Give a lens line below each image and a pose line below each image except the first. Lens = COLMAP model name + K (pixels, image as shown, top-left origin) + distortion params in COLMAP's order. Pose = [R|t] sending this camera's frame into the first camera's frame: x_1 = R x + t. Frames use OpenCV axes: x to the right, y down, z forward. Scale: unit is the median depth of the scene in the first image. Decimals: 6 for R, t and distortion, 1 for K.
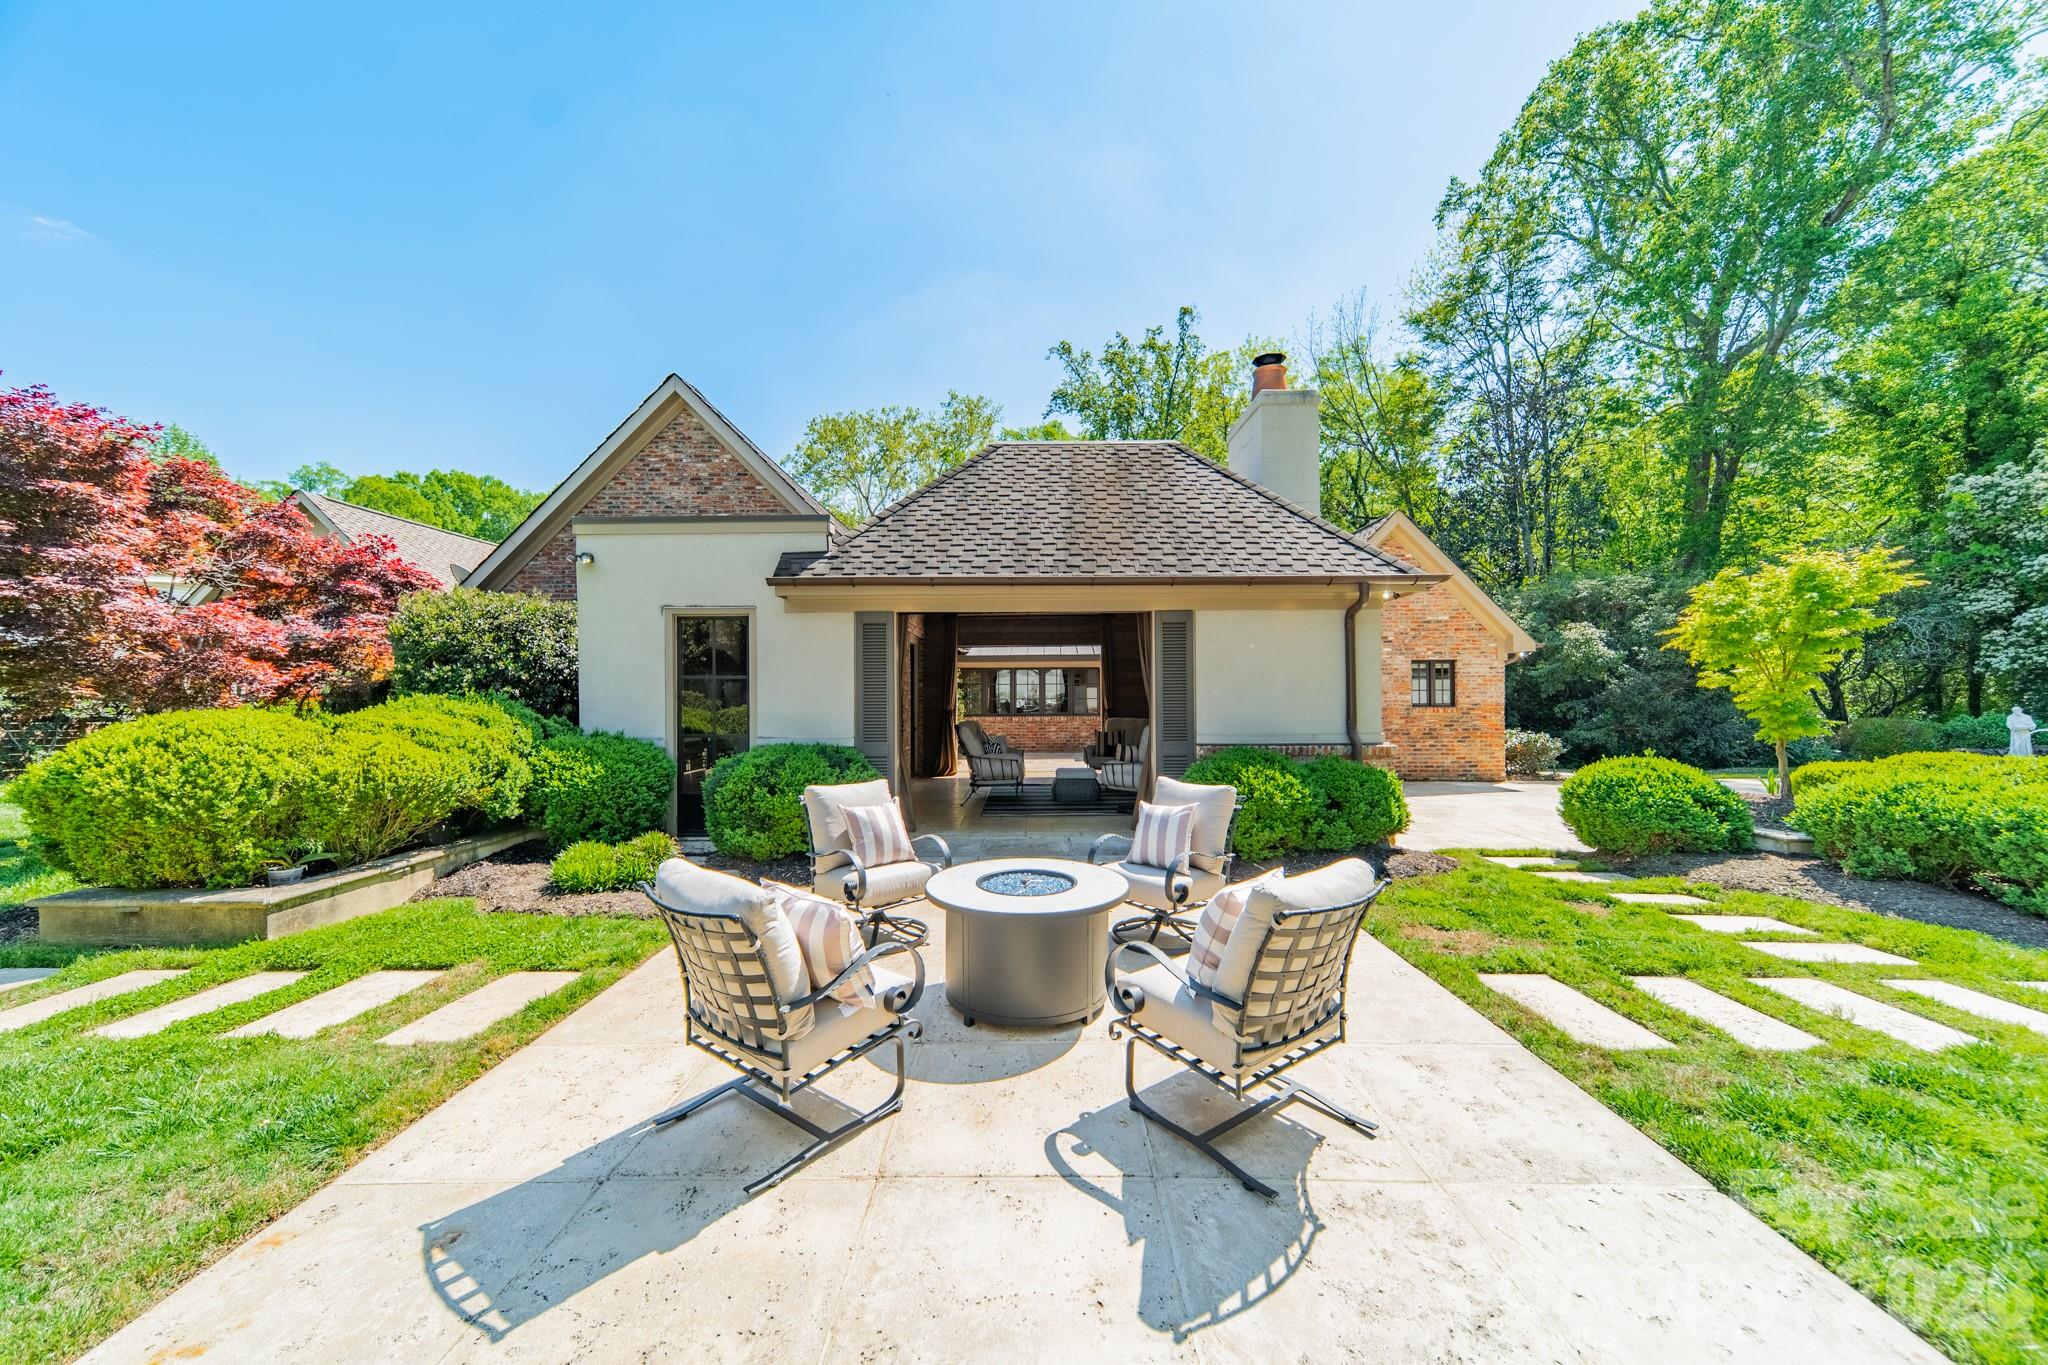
lens RADIAL K [[725.9, 0, 1019.6], [0, 725.9, 687.7], [0, 0, 1]] dist [0.006729, -0.000033]
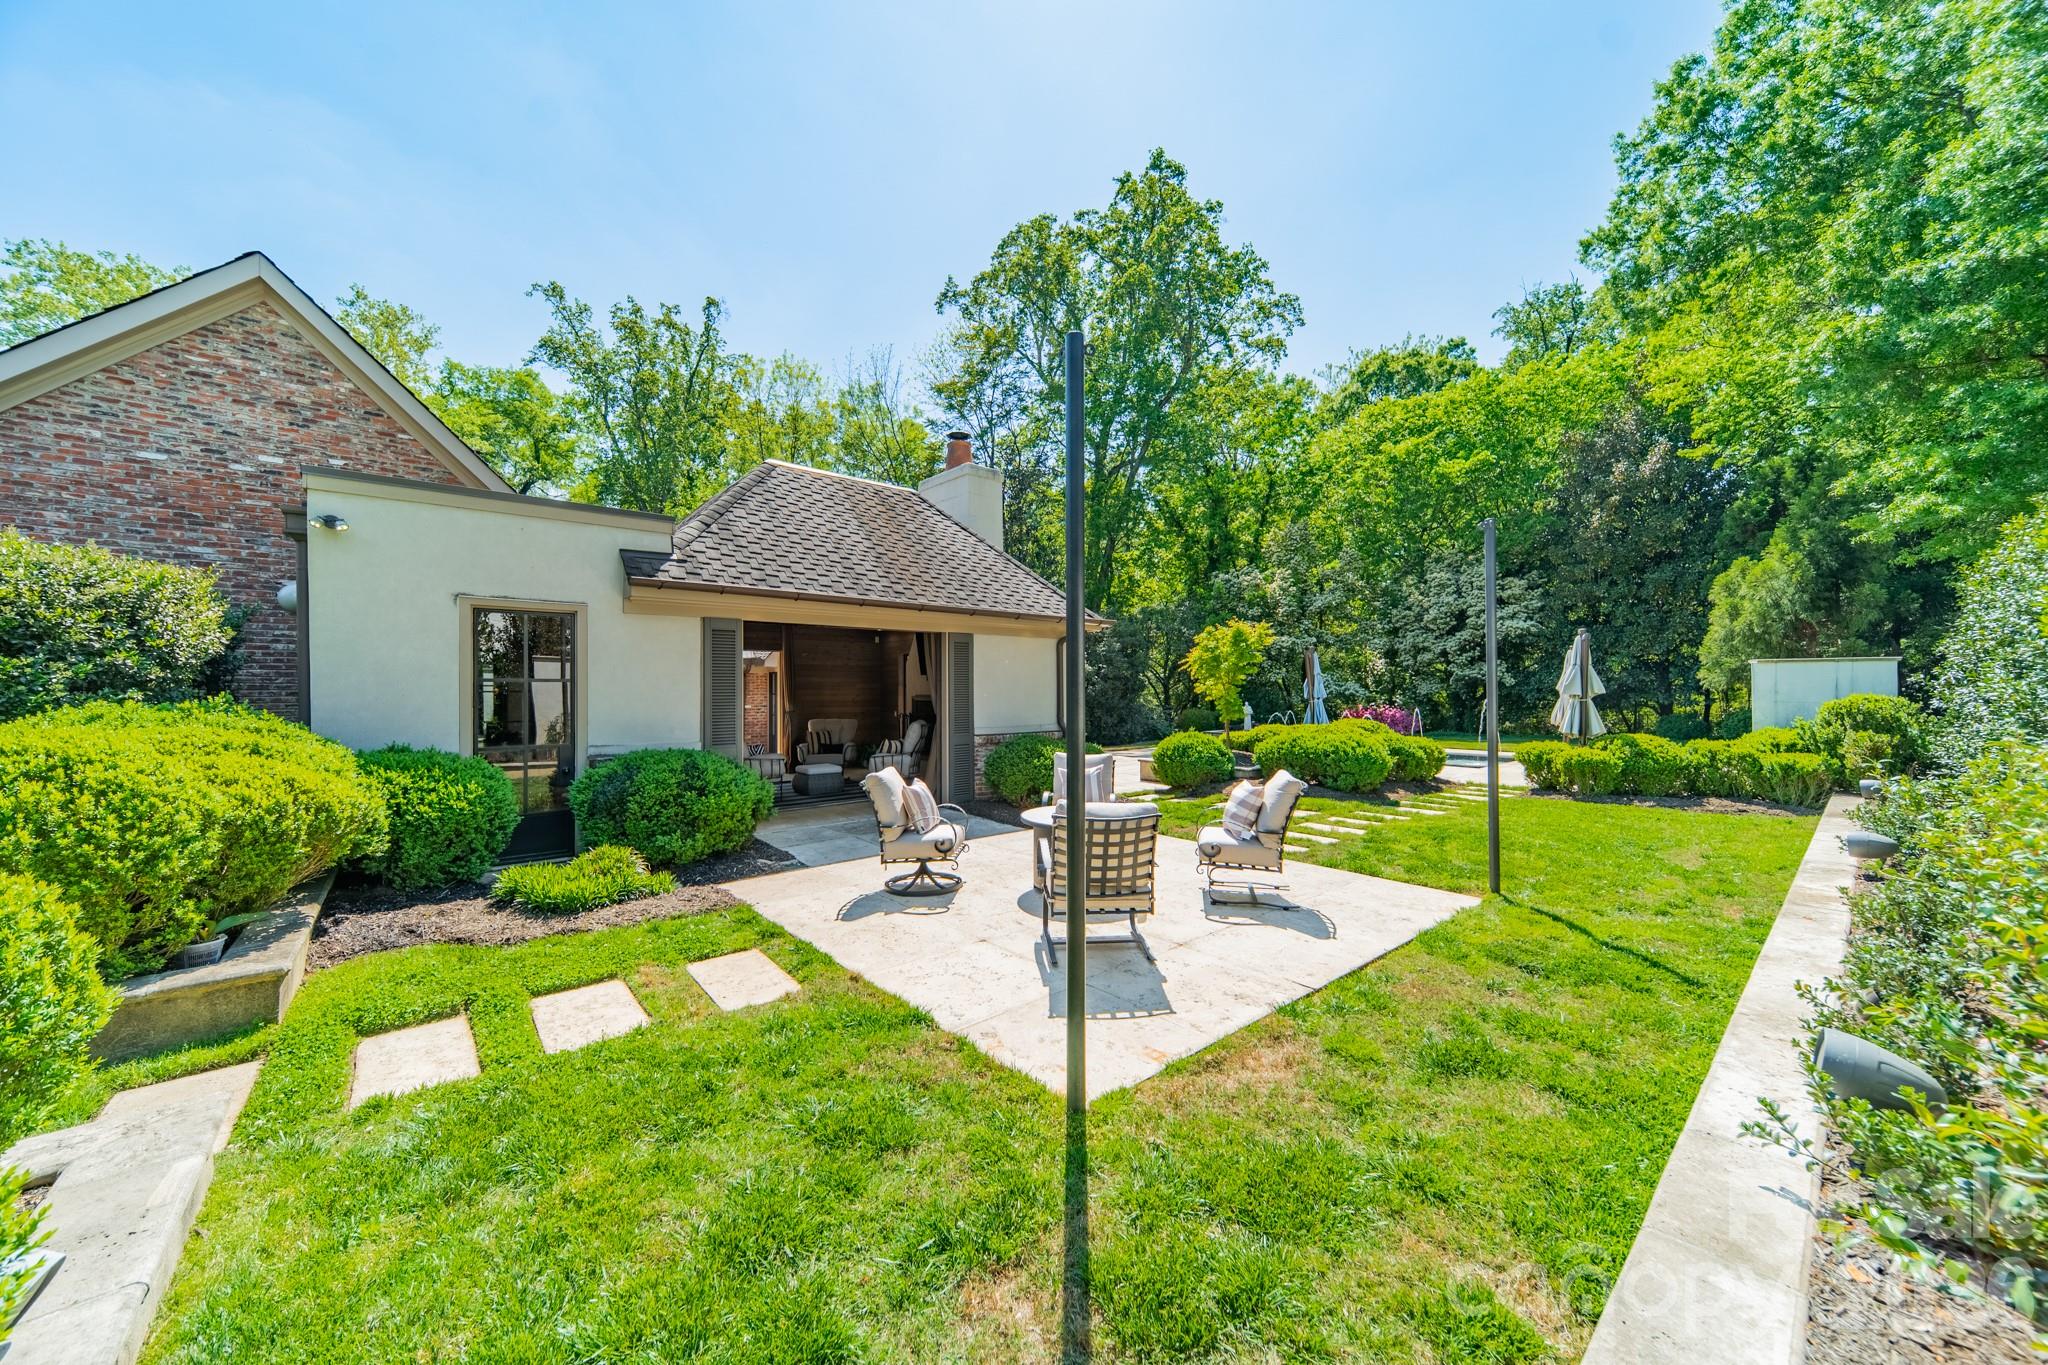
lens RADIAL K [[725.9, 0, 1033.6], [0, 725.9, 683.7], [0, 0, 1]] dist [0.006729, -0.000033]
pose [[0.750630, 0.008638, 0.660667, -0.462331], [-0.003297, 0.999951, -0.009328, -0.003055], [-0.660715, 0.004824, 0.750621, -0.054620]]
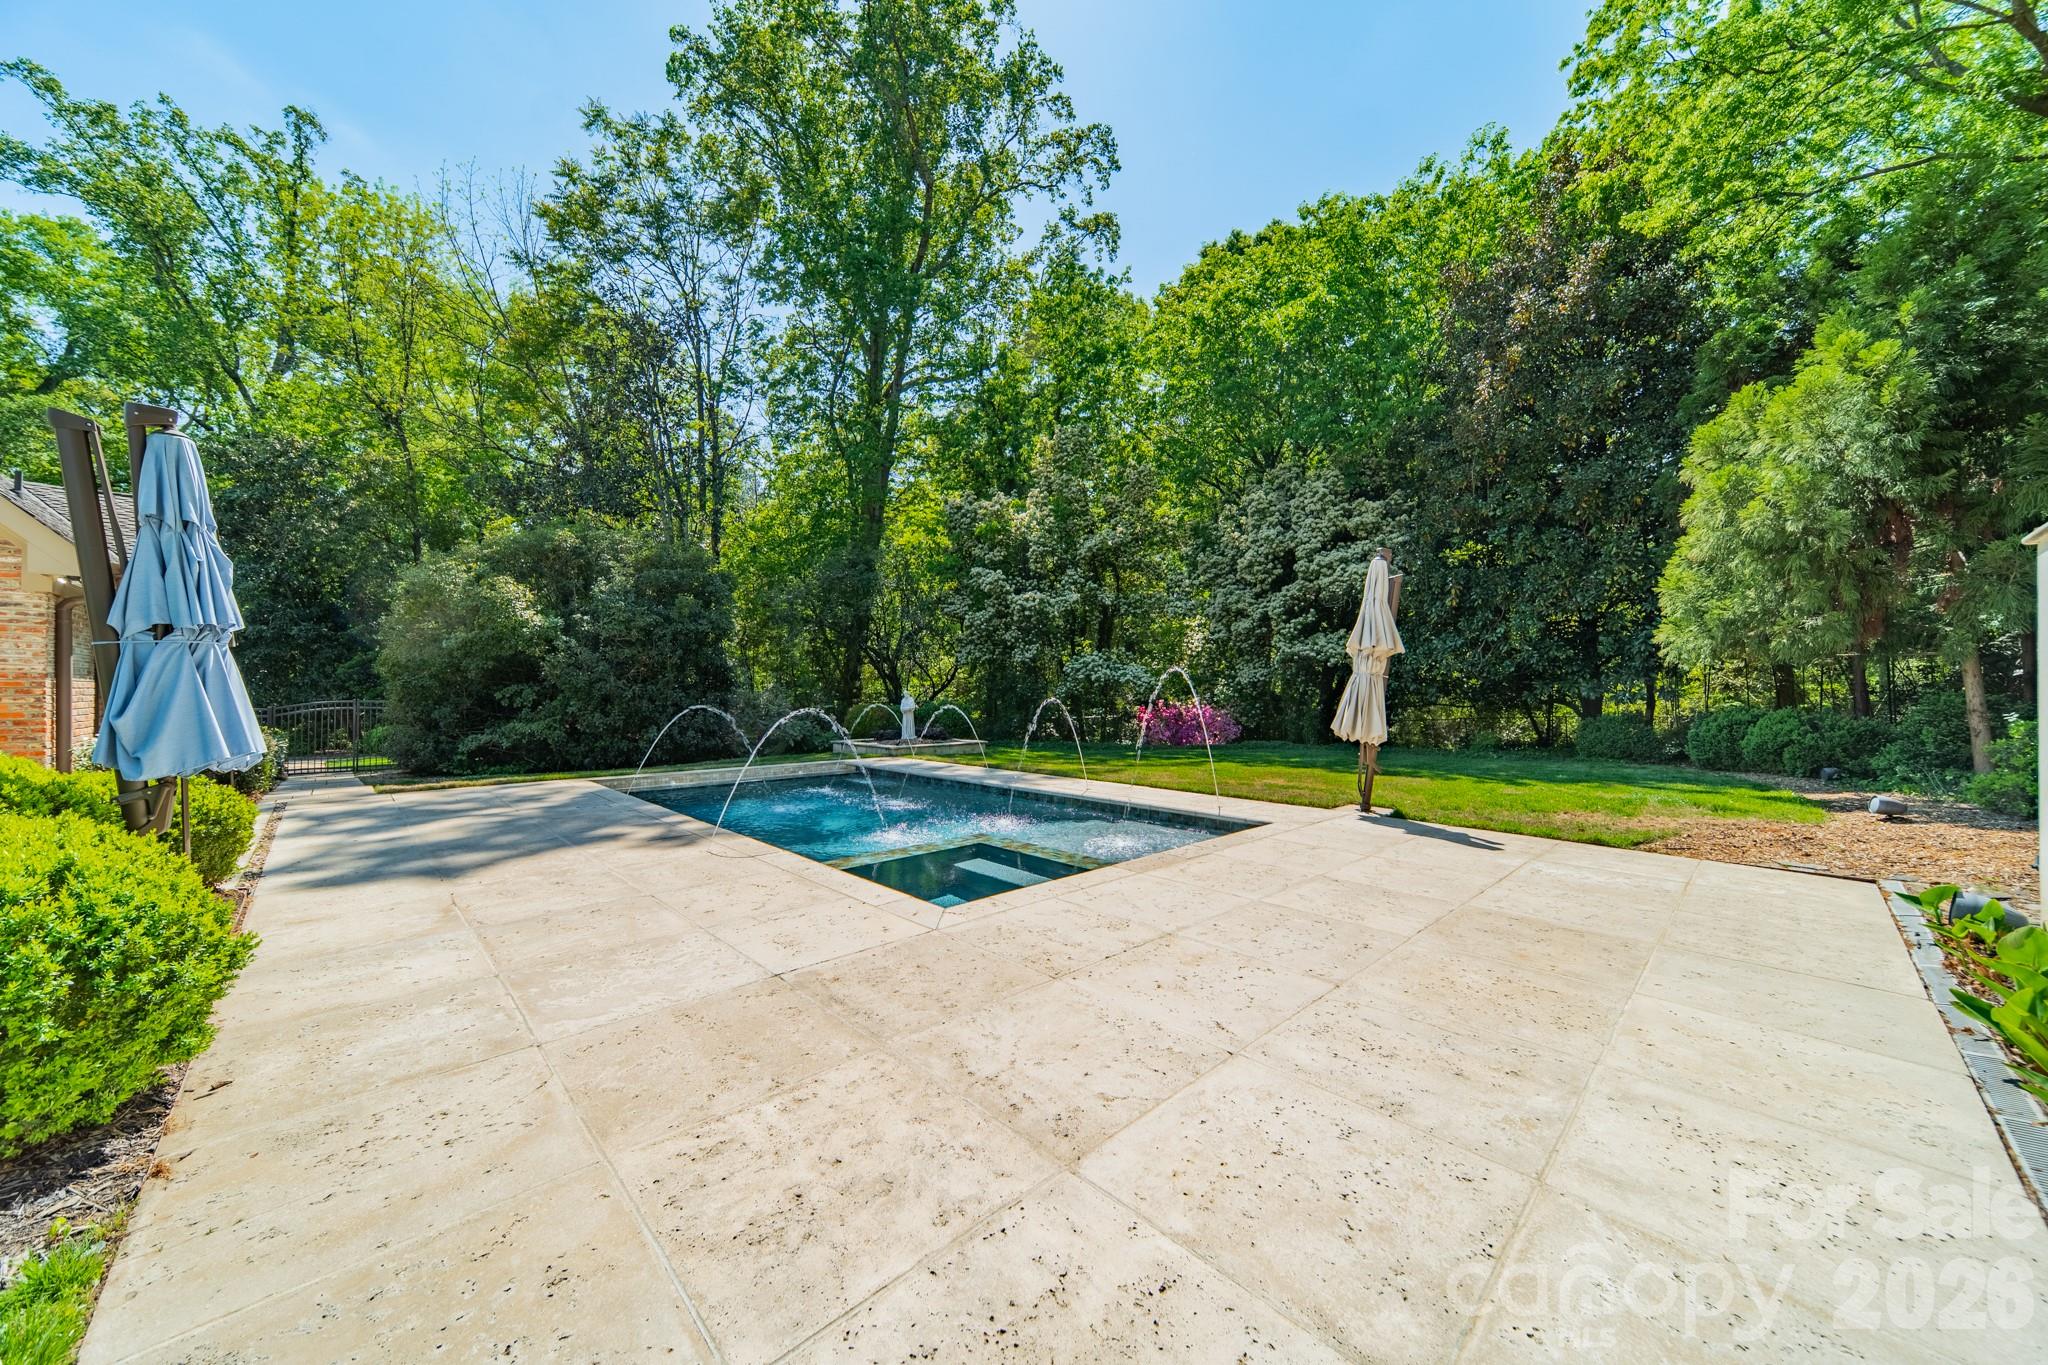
lens RADIAL K [[725.9, 0, 1032.4], [0, 725.9, 688.1], [0, 0, 1]] dist [0.006729, -0.000033]
pose [[0.709142, 0.008058, 0.705019, 1.503079], [-0.009975, 0.999949, -0.001395, 0.040990], [-0.704995, -0.006043, 0.709187, 0.215823]]
